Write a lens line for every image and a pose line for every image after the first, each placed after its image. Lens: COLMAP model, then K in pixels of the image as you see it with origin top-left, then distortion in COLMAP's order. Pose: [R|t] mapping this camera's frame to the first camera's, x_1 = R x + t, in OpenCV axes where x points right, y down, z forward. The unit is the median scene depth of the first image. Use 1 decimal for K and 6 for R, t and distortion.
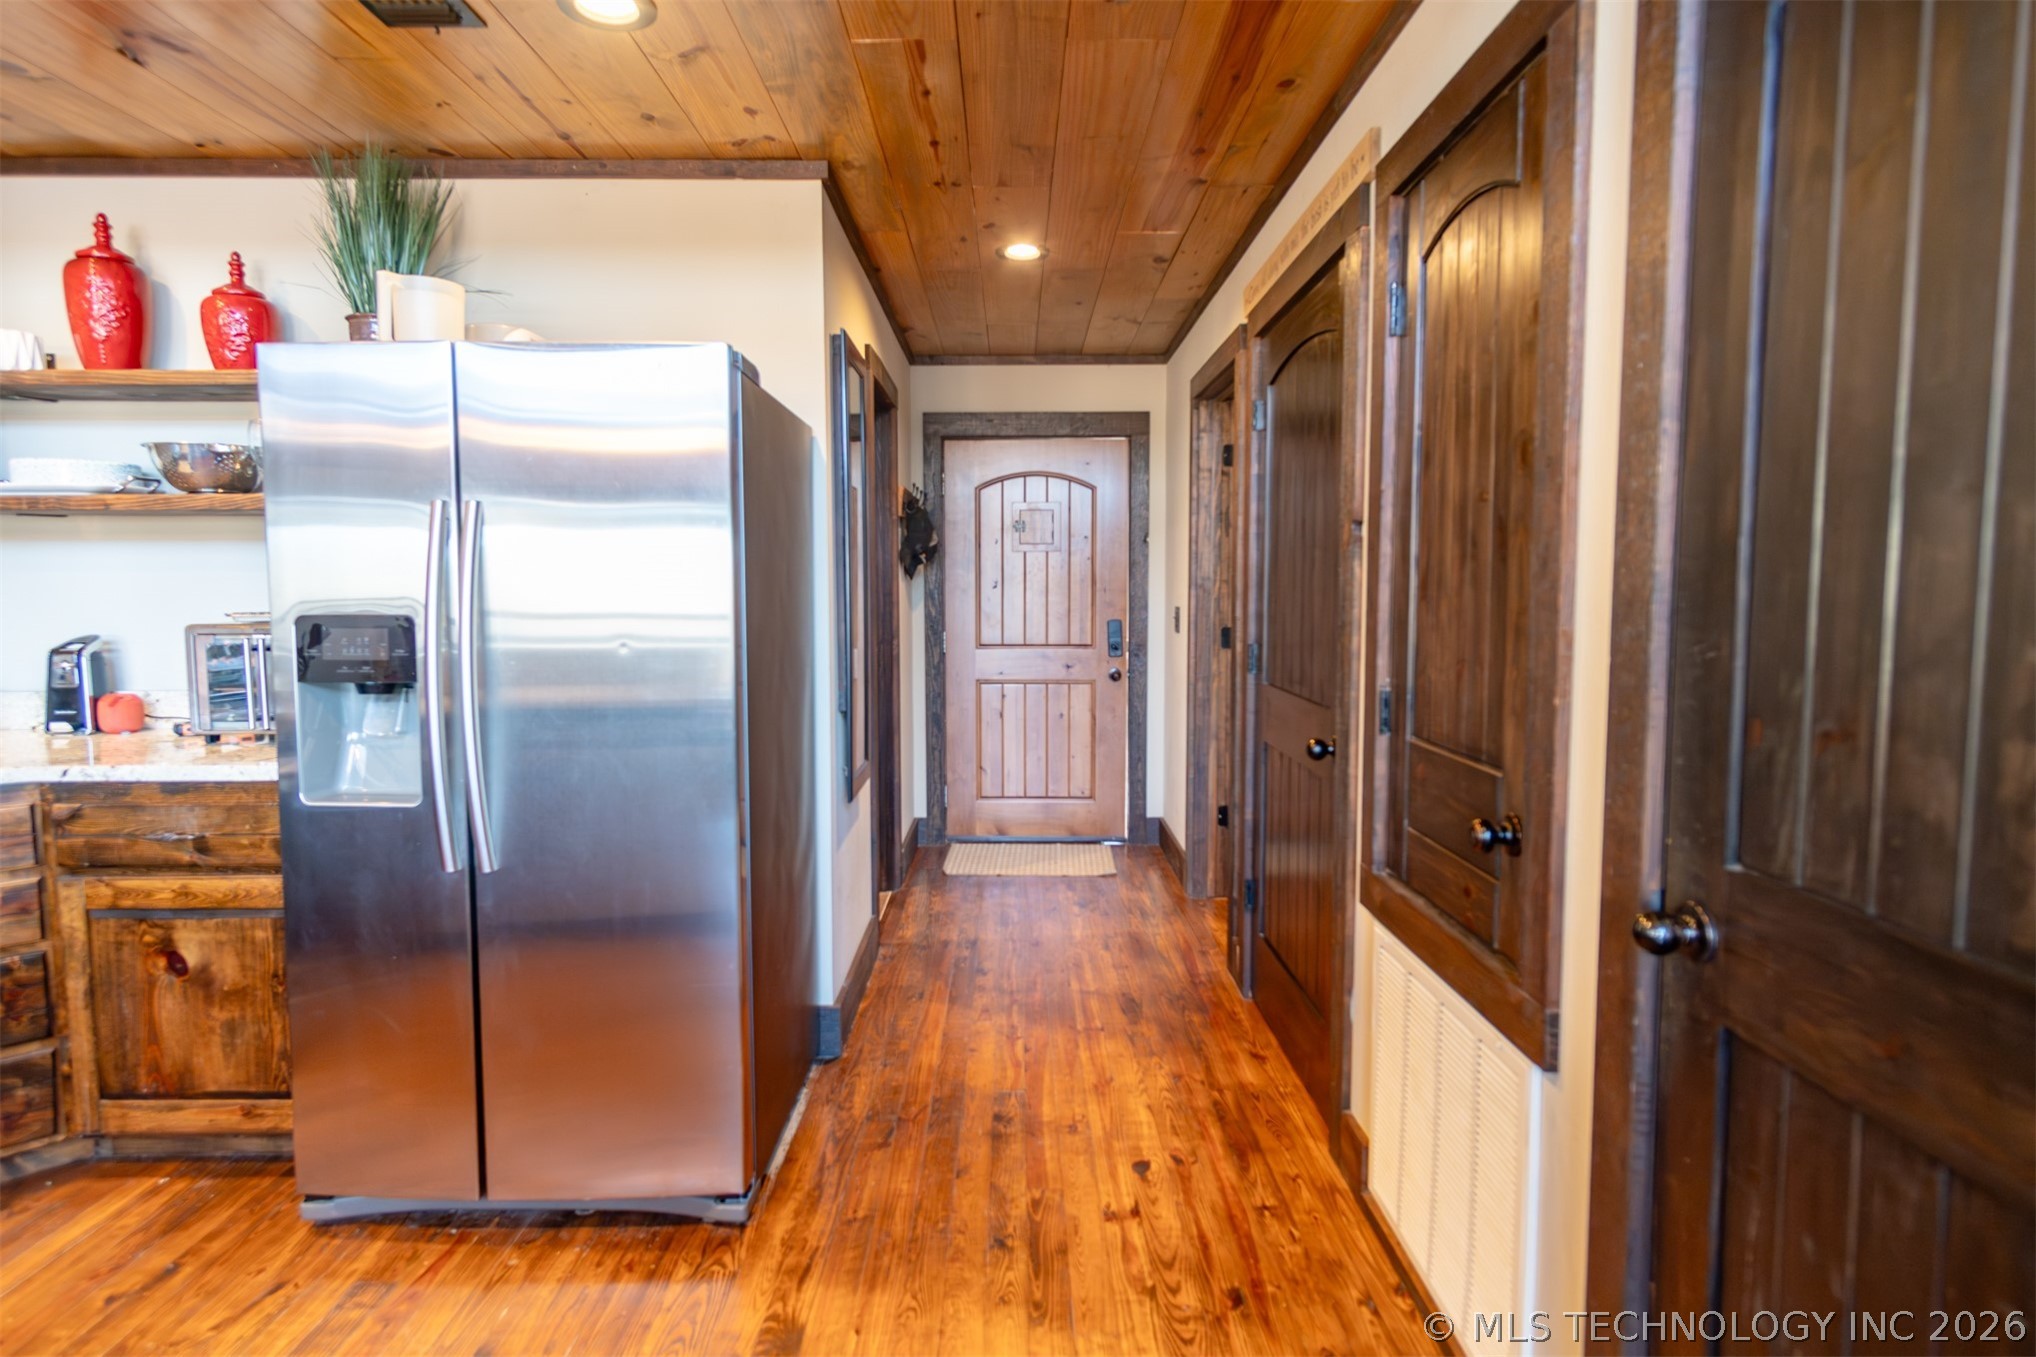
lens RADIAL K [[1086.9, 0, 1015.5], [0, 1086.9, 670.0], [0, 0, 1]] dist [0.003873, 0.003848]
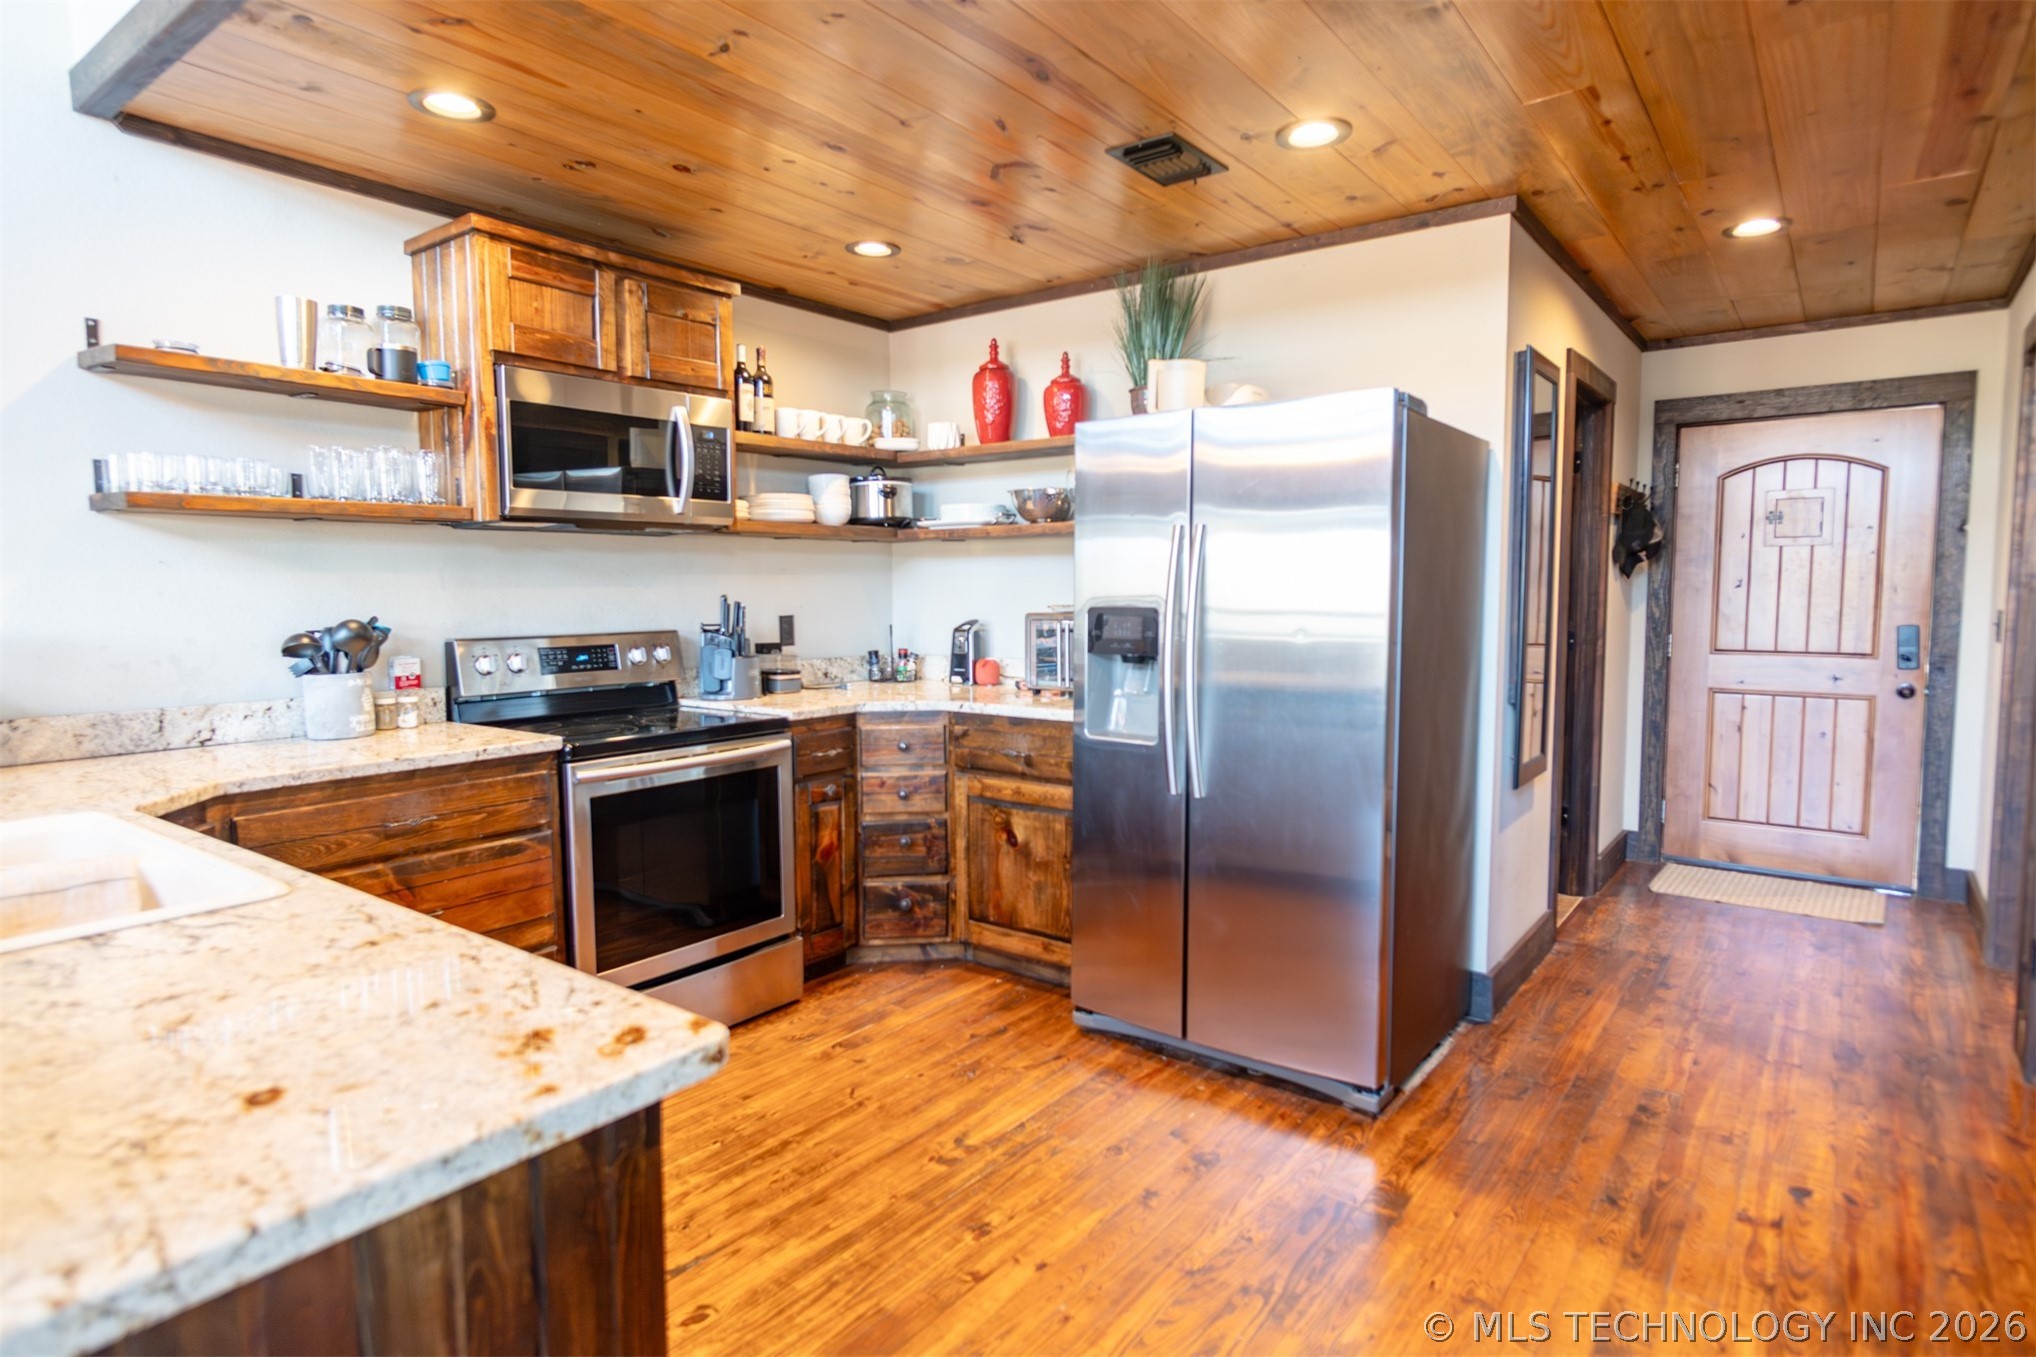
lens RADIAL K [[1109.1, 0, 1009.9], [0, 1109.1, 667.9], [0, 0, 1]] dist [0.005503, 0.001805]
pose [[0.793659, 0.043947, -0.606773, 0.131588], [-0.045353, 0.998886, 0.013026, 0.013704], [0.606670, 0.017181, 0.794768, -0.198396]]
